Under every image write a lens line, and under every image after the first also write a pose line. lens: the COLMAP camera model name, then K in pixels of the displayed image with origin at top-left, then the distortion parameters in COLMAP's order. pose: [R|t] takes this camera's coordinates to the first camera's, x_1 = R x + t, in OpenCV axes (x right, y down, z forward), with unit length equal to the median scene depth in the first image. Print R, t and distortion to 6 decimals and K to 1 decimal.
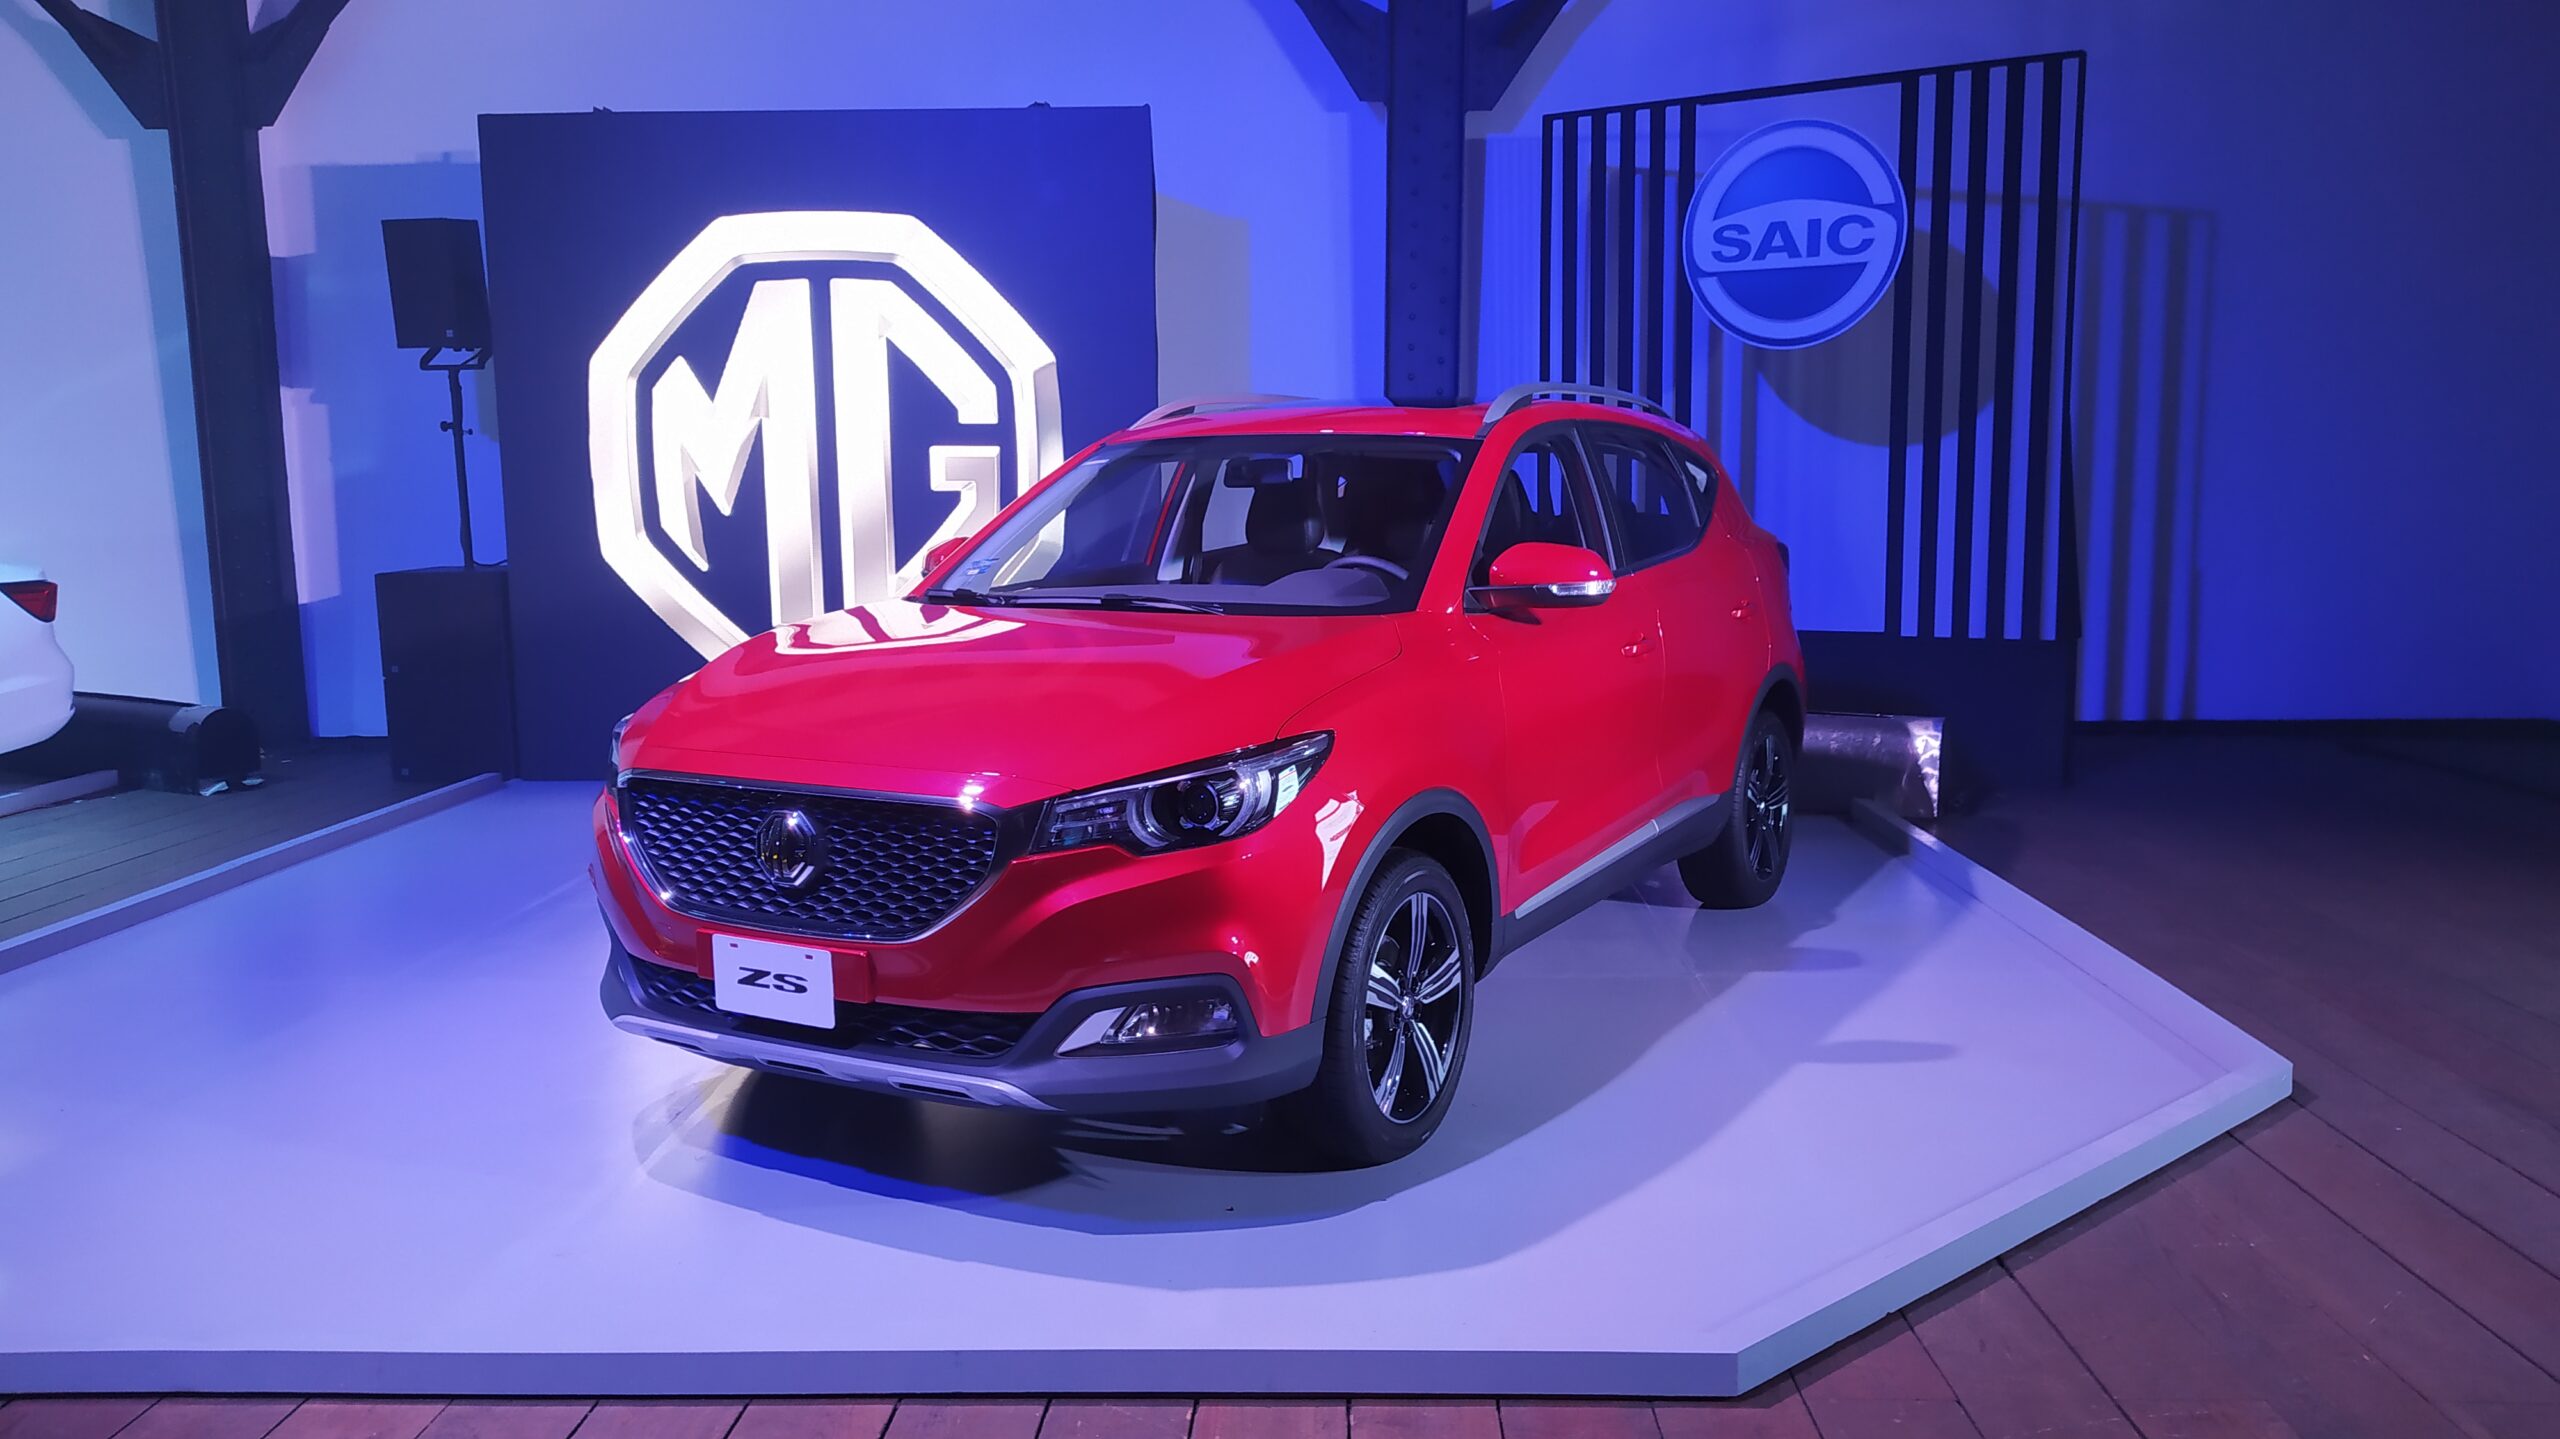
lens RADIAL K [[1961.3, 0, 1280.0], [0, 1961.3, 719.5], [0, 0, 1]] dist [0.075677, 0.000029]
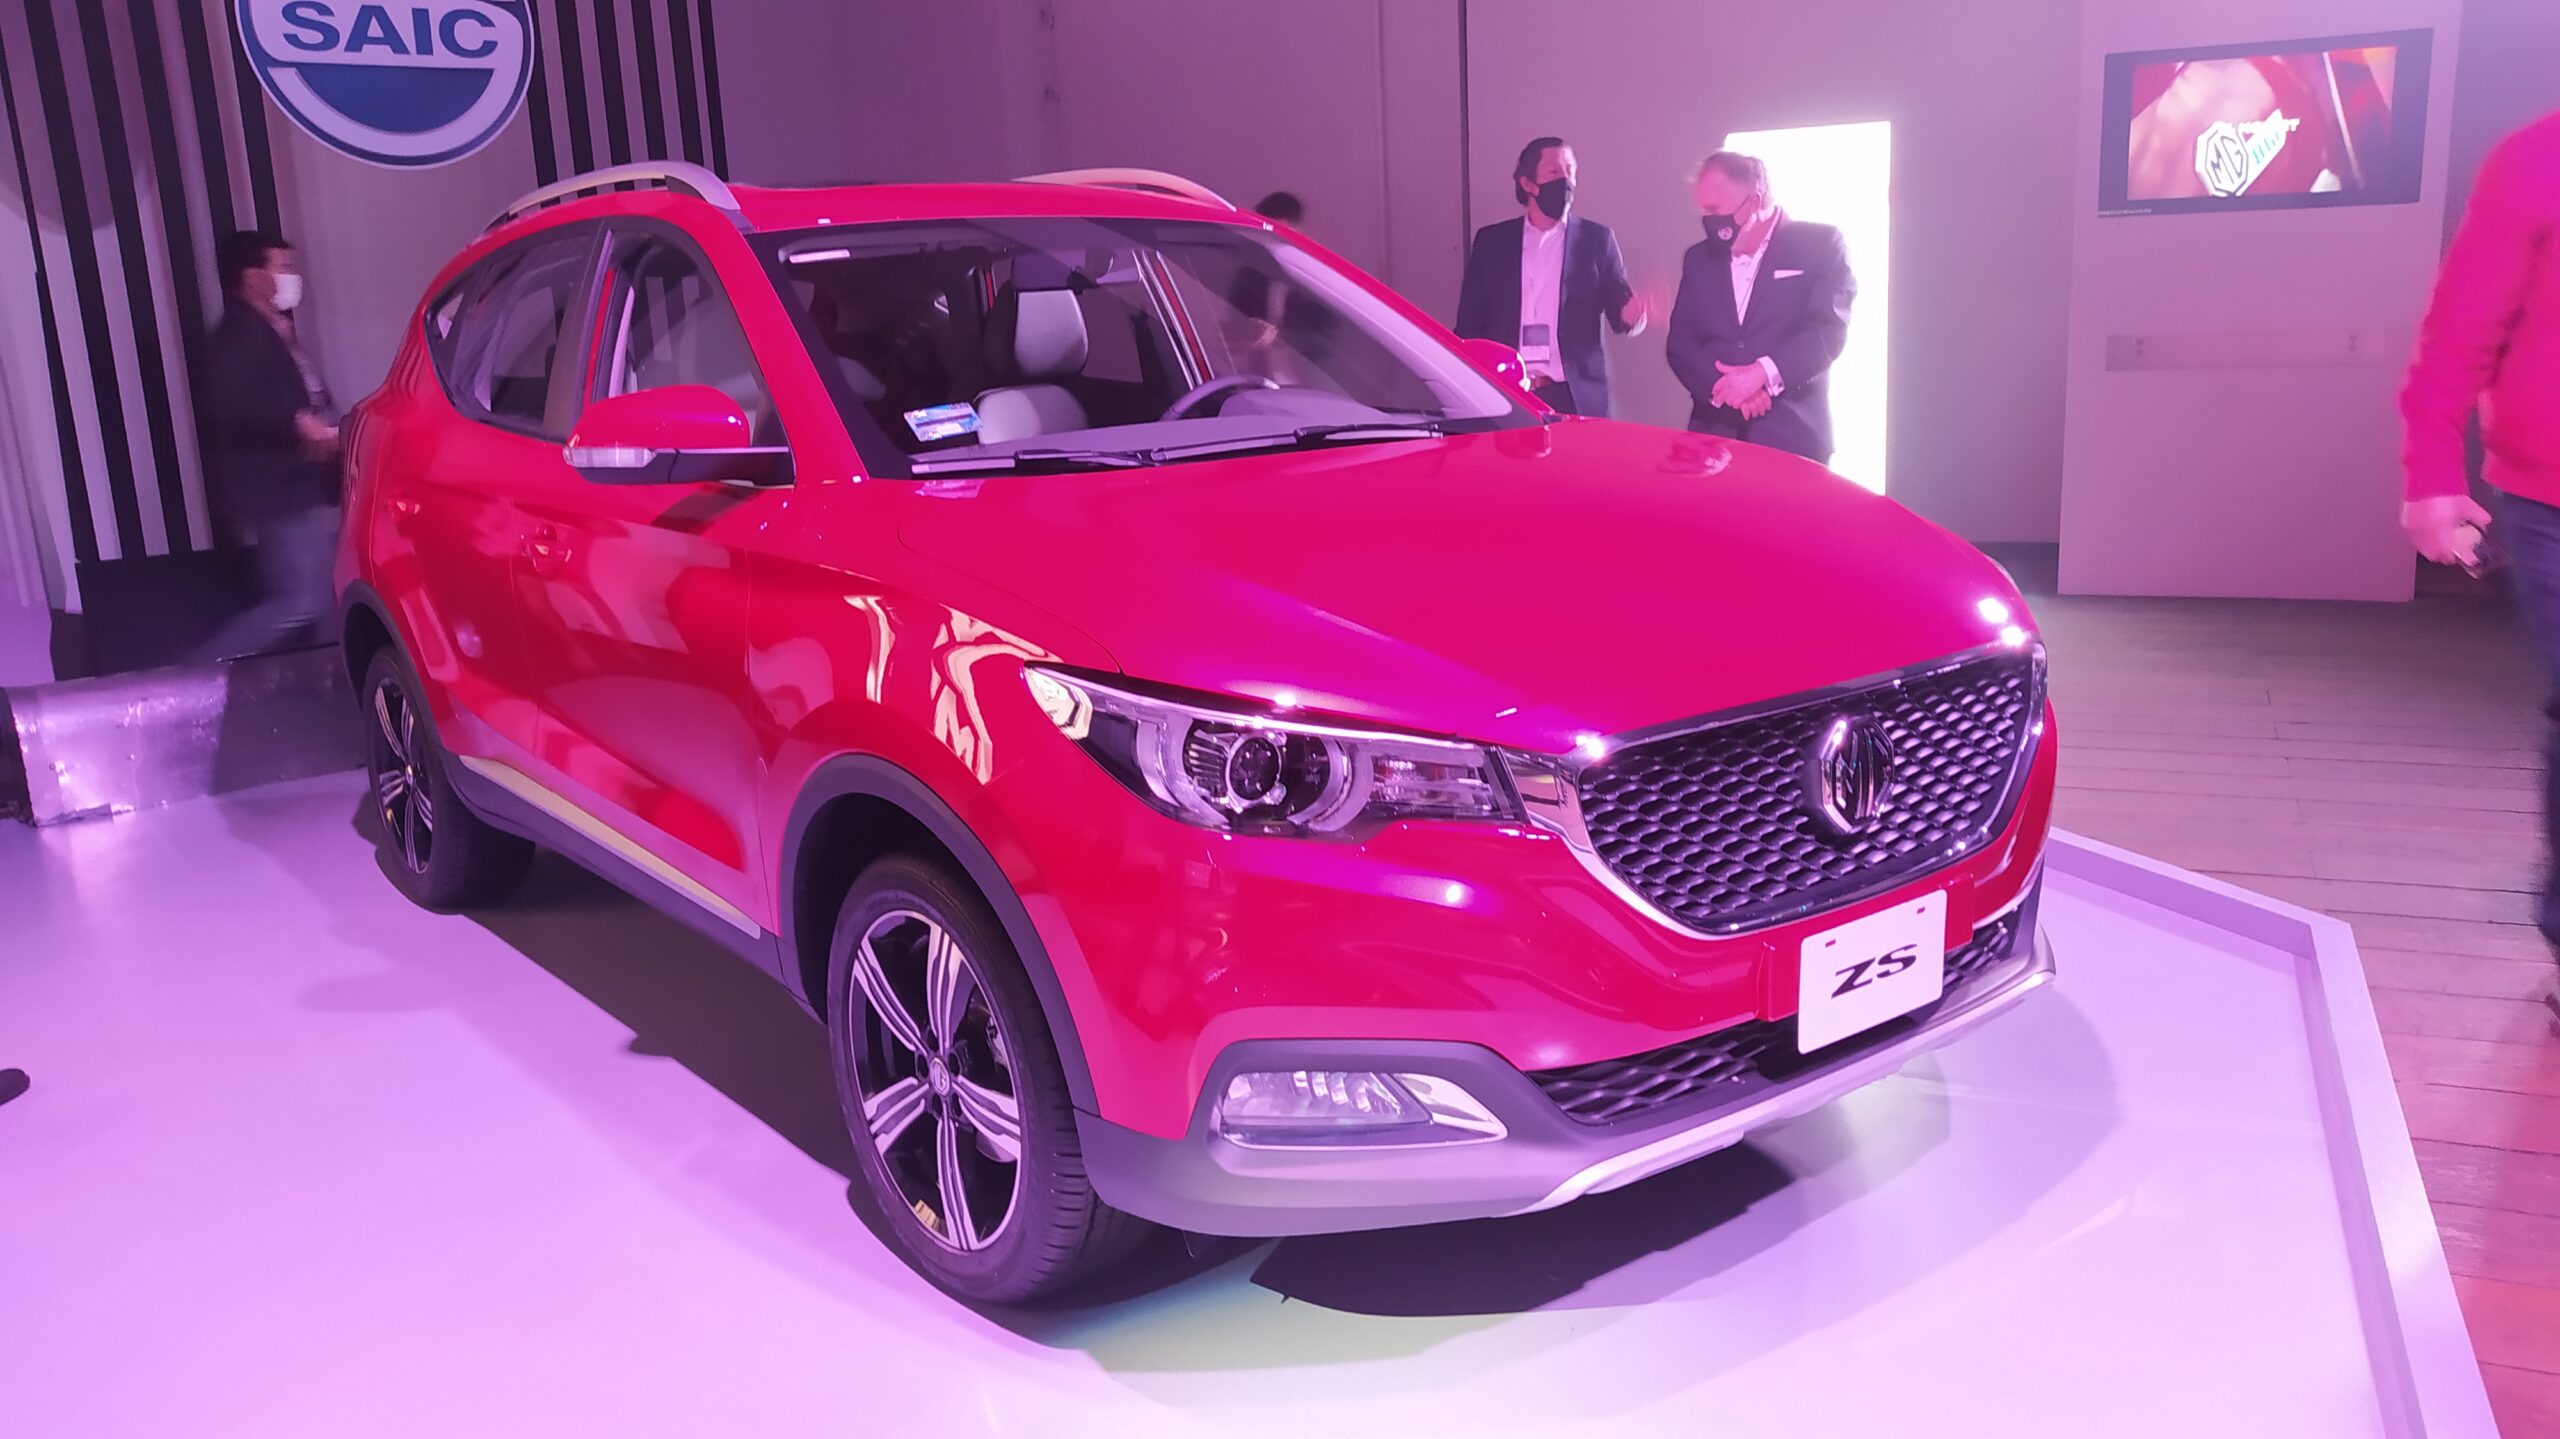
lens RADIAL K [[1984.1, 0, 1280.0], [0, 1984.1, 719.5], [0, 0, 1]] dist [0.004147, -0.000977]
pose [[0.363531, -0.200485, 0.909753, -0.392437], [0.158070, 0.975682, 0.151851, -0.036517], [-0.918074, 0.088603, 0.386381, 0.385714]]
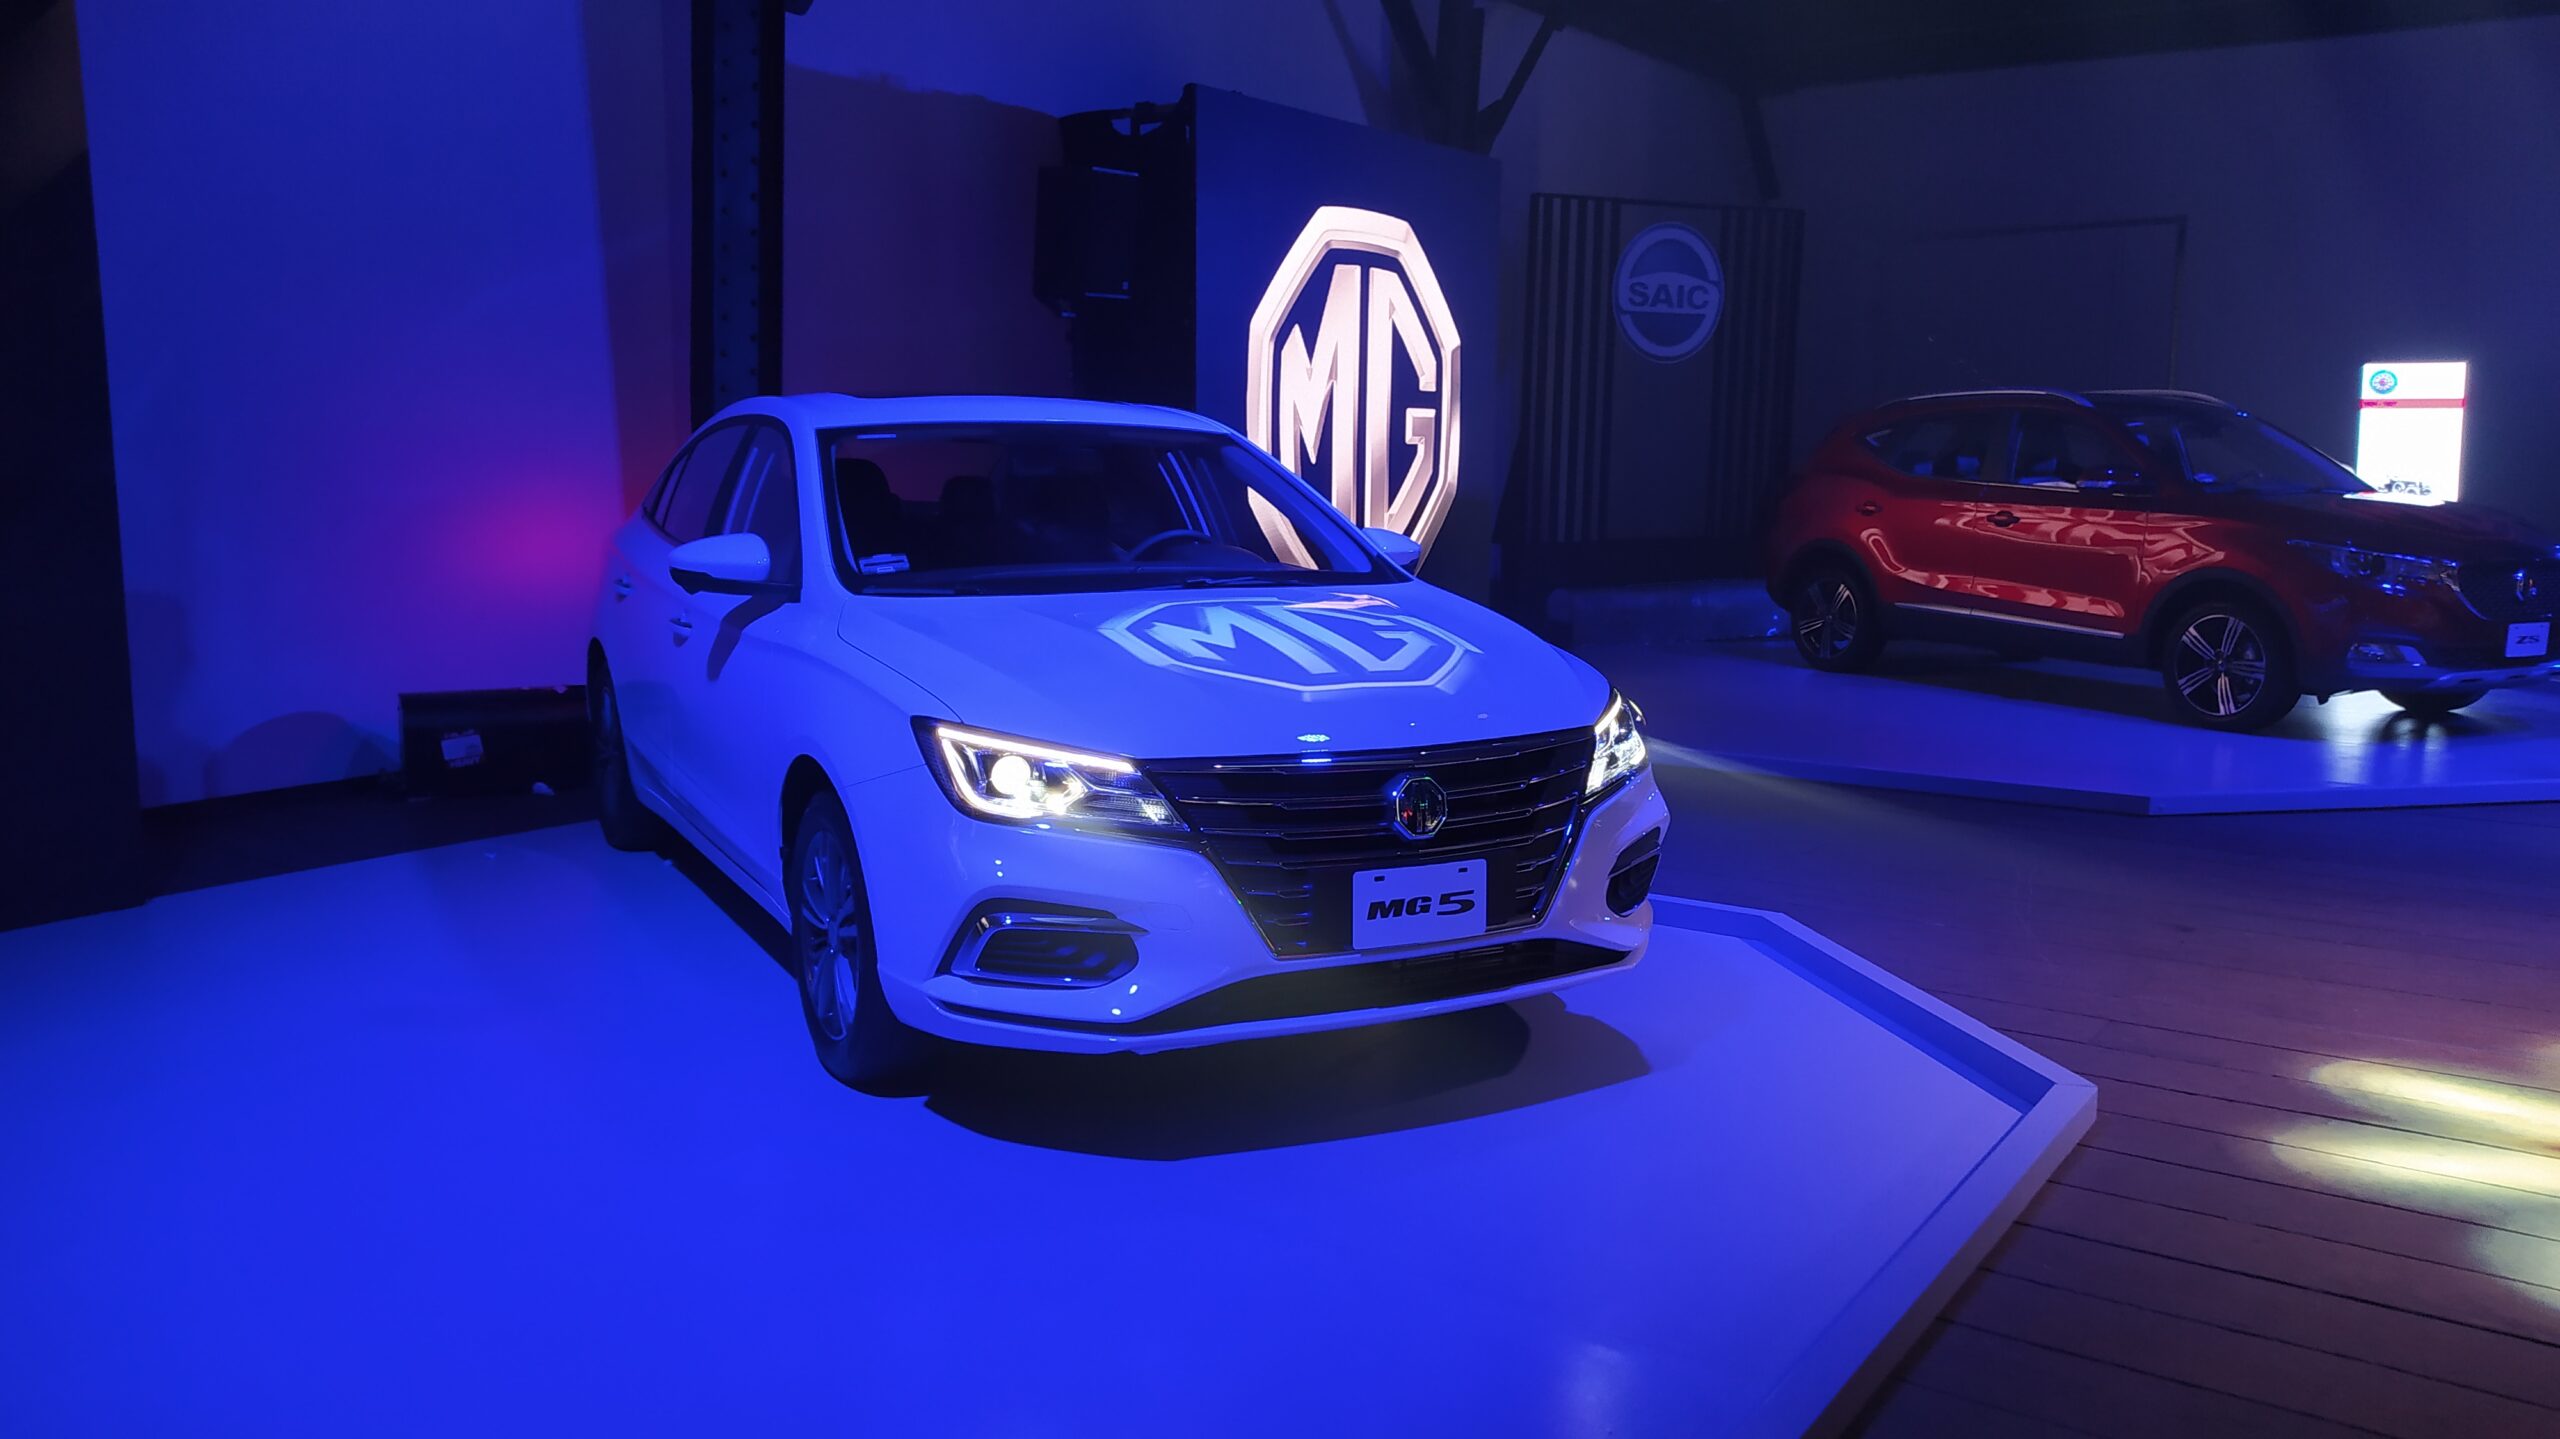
lens RADIAL K [[1984.1, 0, 1280.0], [0, 1984.1, 719.5], [0, 0, 1]] dist [0.004147, -0.000977]
pose [[0.534406, -0.103104, 0.838916, -1.290795], [0.100706, 0.993229, 0.057918, -0.025883], [-0.839207, 0.053532, 0.541170, 0.408949]]
